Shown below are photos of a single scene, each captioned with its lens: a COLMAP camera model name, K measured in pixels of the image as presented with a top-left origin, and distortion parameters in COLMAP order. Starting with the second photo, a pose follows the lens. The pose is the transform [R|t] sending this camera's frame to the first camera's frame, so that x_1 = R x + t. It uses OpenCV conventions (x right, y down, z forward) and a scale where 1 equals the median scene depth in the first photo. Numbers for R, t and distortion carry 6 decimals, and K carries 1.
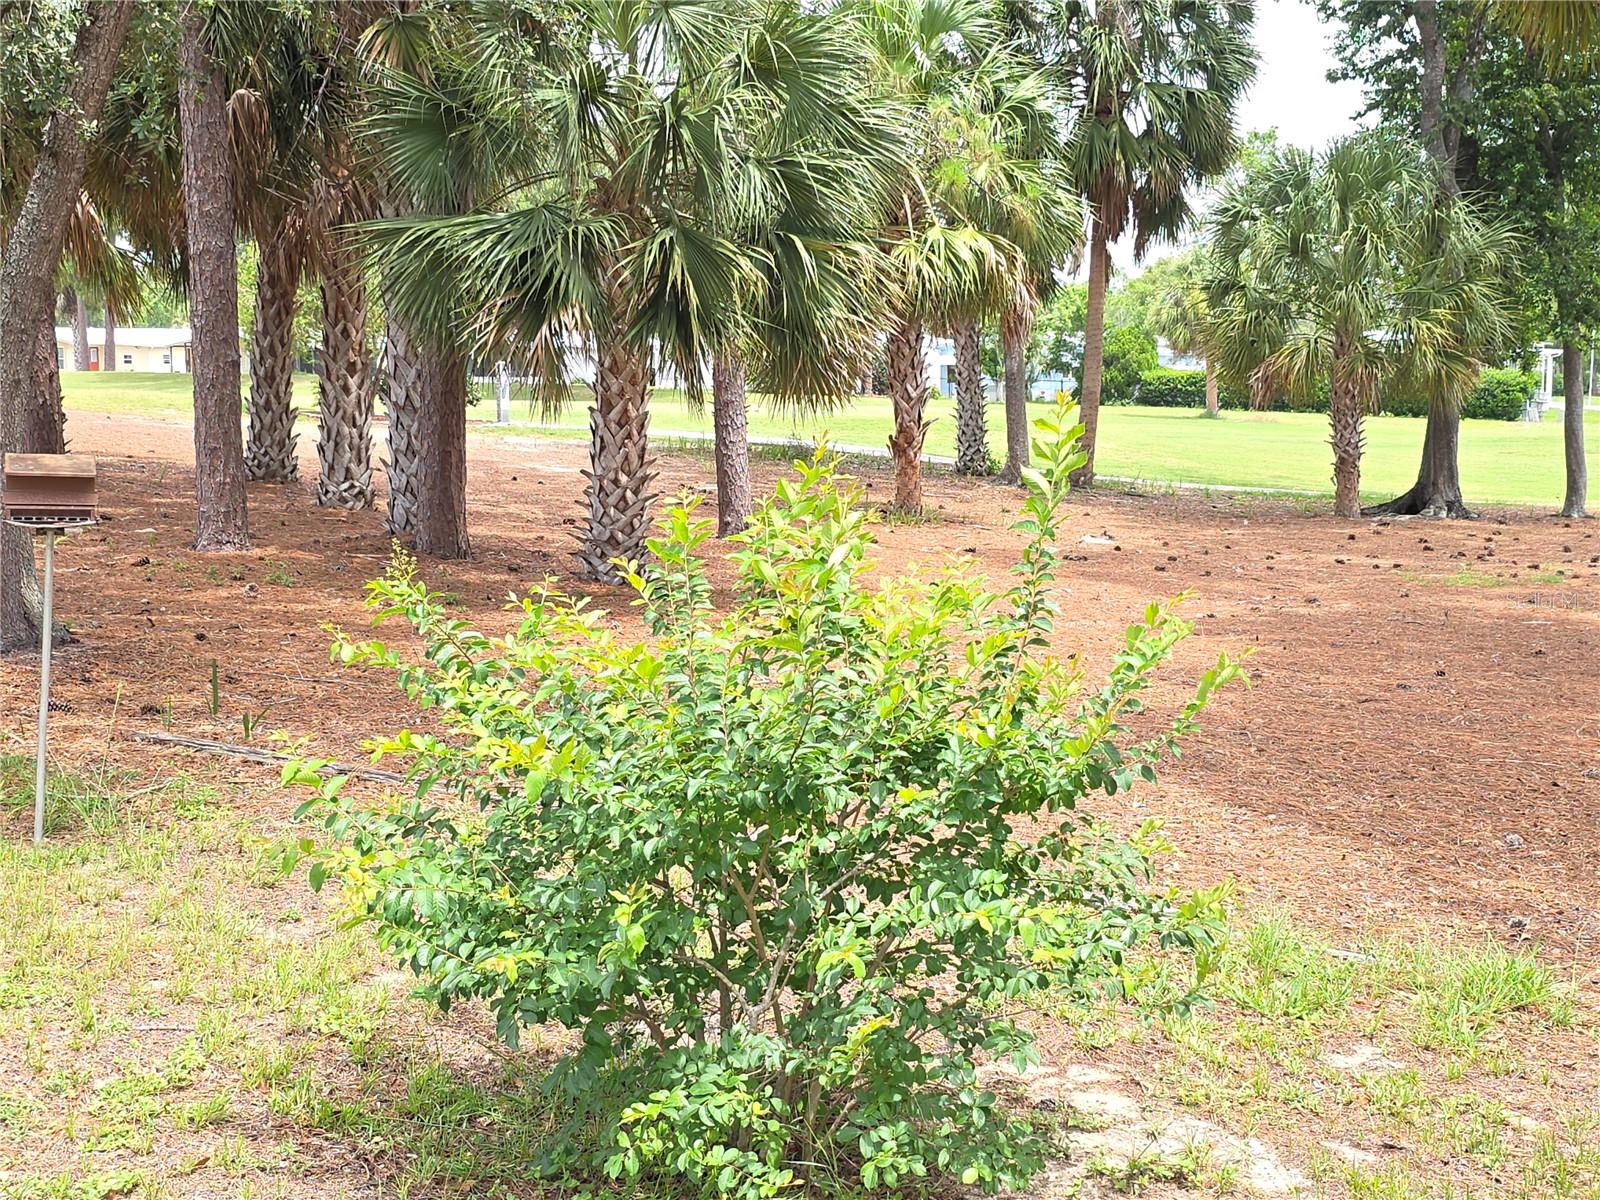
lens RADIAL K [[2105.7, 0, 804.7], [0, 2105.7, 574.6], [0, 0, 1]] dist [0.072085, 0.000000]
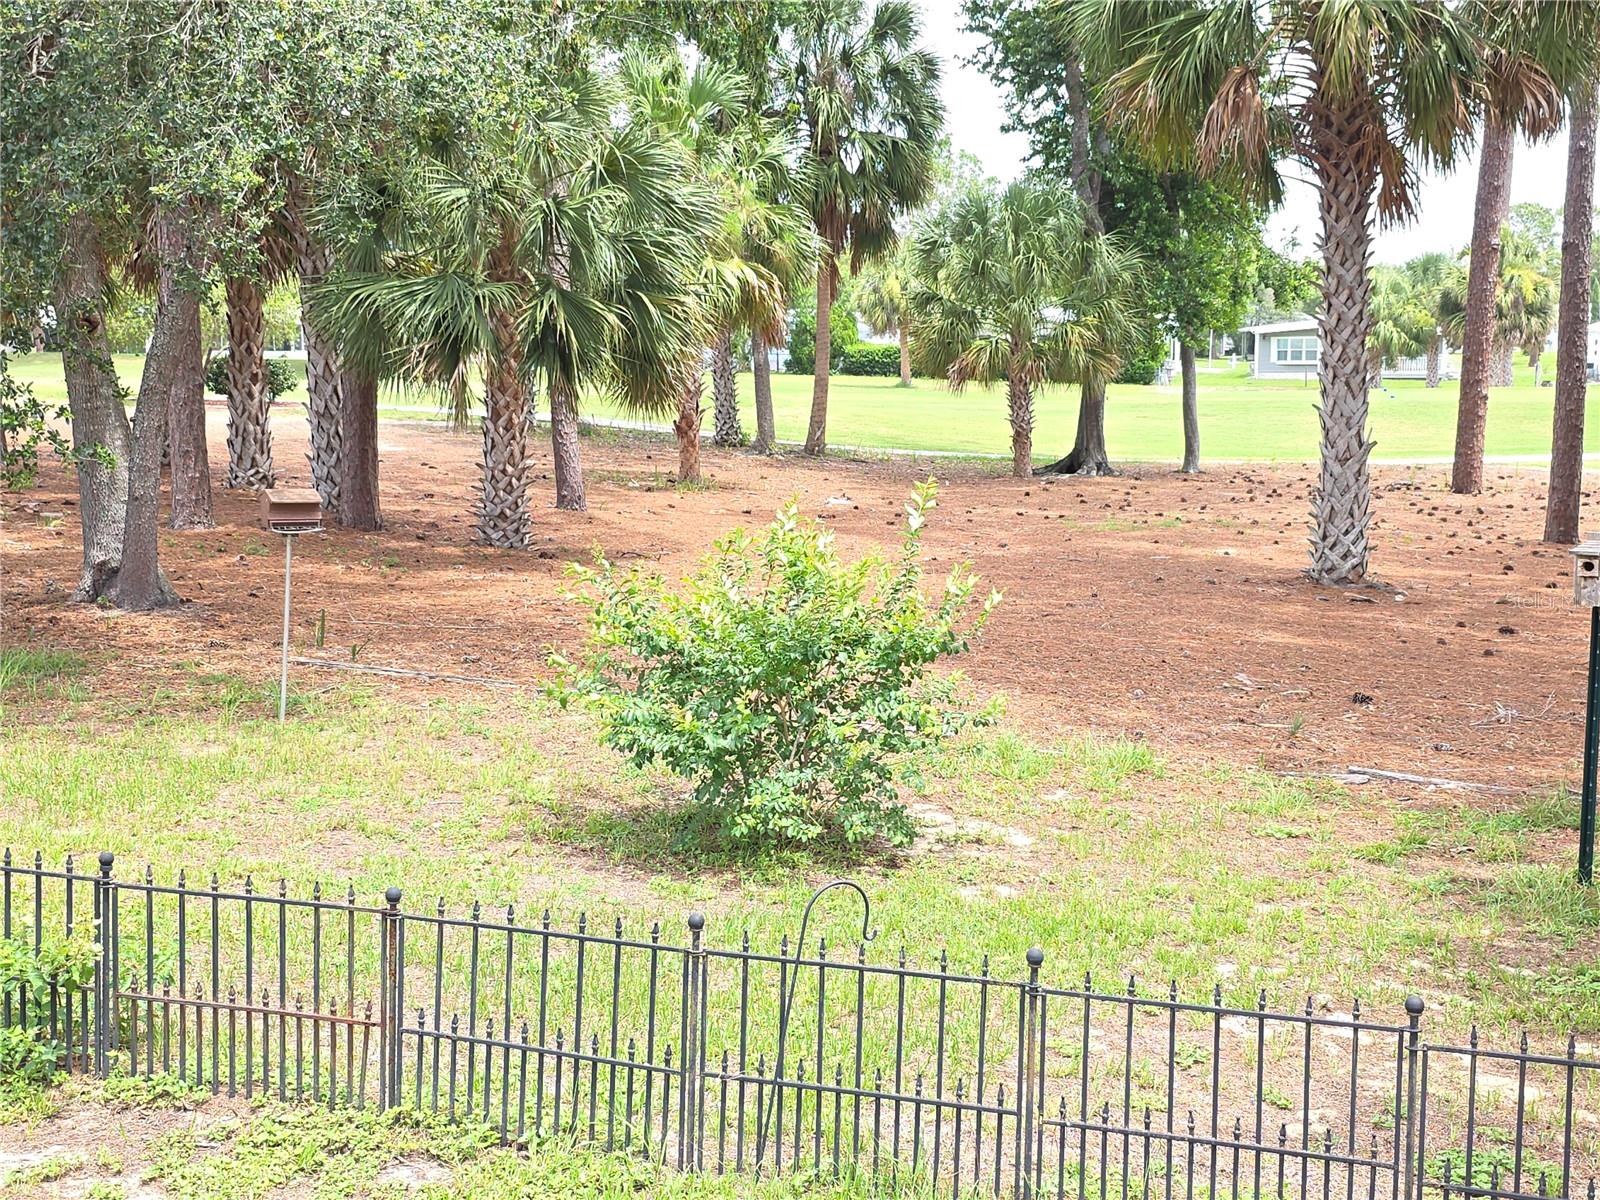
lens RADIAL K [[1884.5, 0, 807.0], [0, 1884.5, 596.9], [0, 0, 1]] dist [0.093013, 0.000000]
pose [[0.989672, -0.029632, 0.140258, -0.049024], [0.023860, 0.998805, 0.042657, -0.007703], [-0.141354, -0.038869, 0.989196, -0.161569]]
